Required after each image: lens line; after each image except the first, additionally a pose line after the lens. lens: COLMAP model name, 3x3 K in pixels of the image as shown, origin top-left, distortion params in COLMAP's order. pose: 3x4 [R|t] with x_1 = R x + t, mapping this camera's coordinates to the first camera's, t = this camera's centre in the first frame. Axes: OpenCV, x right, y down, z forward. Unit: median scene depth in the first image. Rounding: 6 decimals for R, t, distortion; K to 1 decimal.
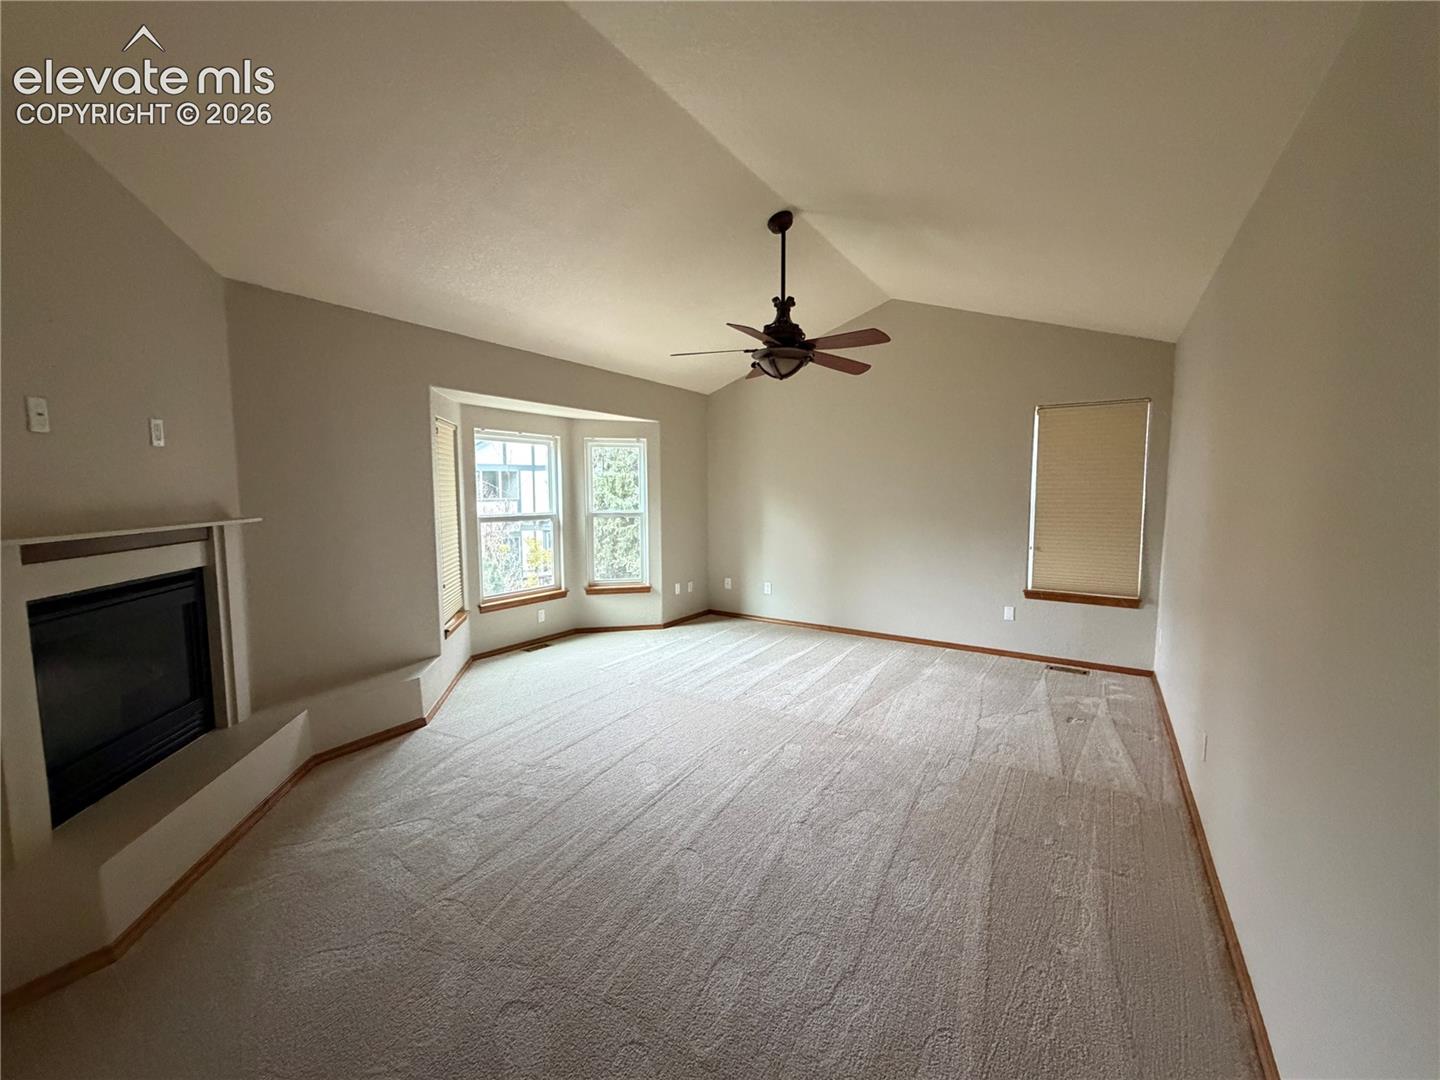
lens RADIAL K [[574.1, 0, 716.1], [0, 574.1, 541.4], [0, 0, 1]] dist [-0.001106, -0.000132]
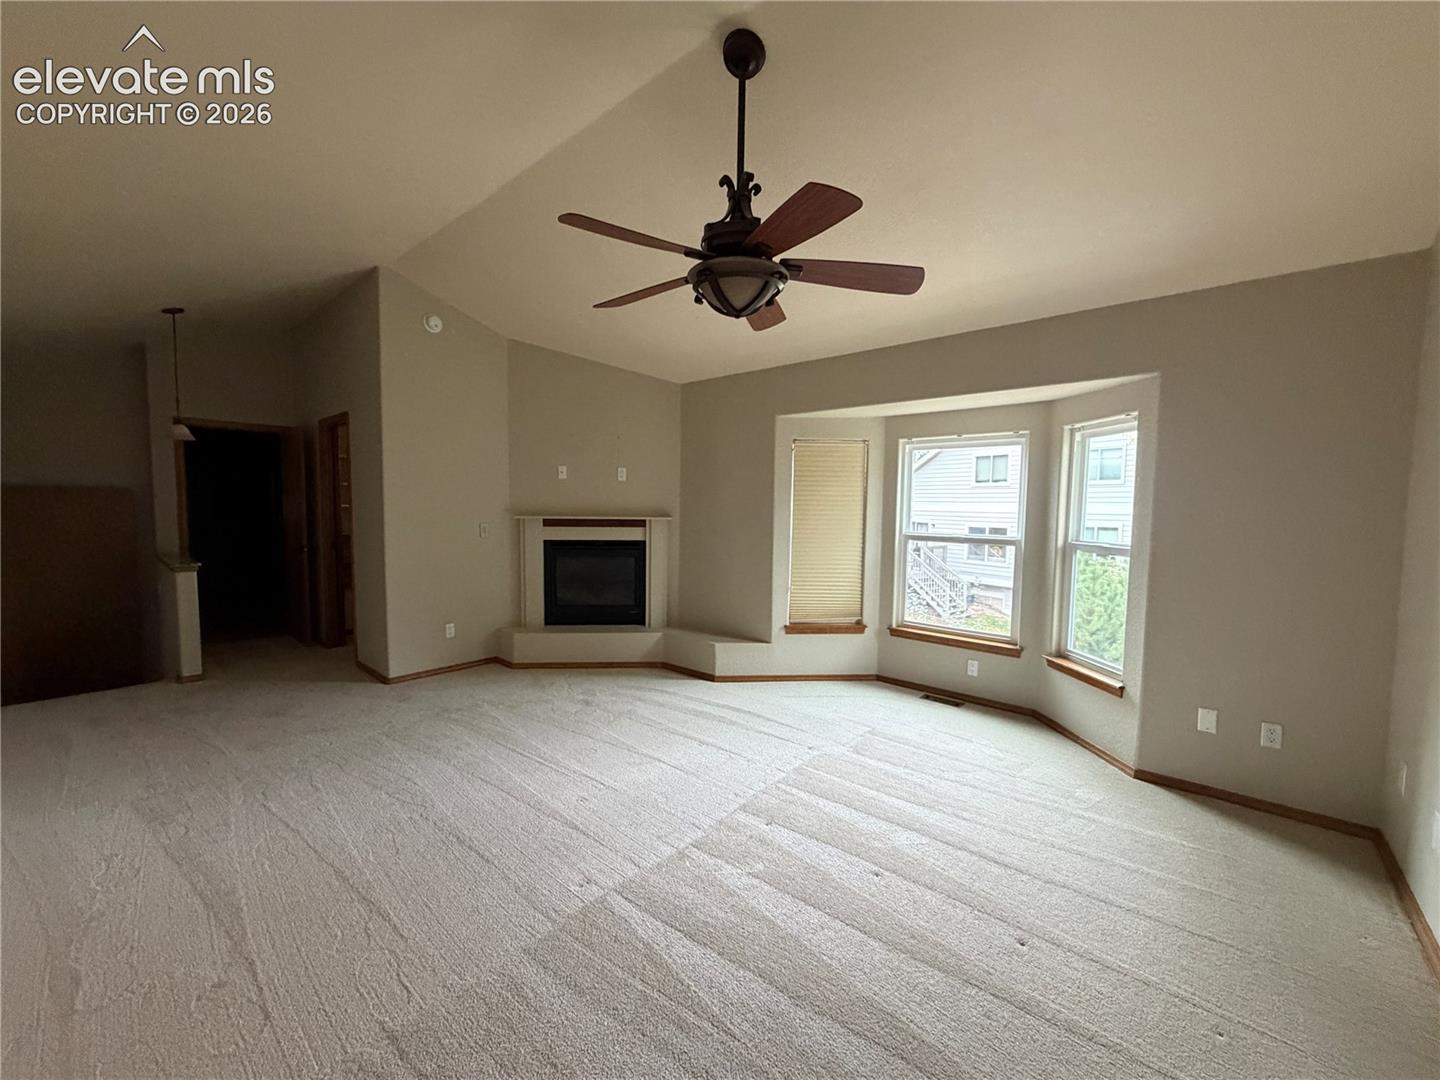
lens RADIAL K [[574.1, 0, 716.1], [0, 574.1, 541.4], [0, 0, 1]] dist [-0.001106, -0.000132]
pose [[-0.133041, 0.063368, -0.989083, 0.549552], [-0.103416, 0.991619, 0.077441, -0.070739], [0.985700, 0.112590, -0.125373, 0.814295]]
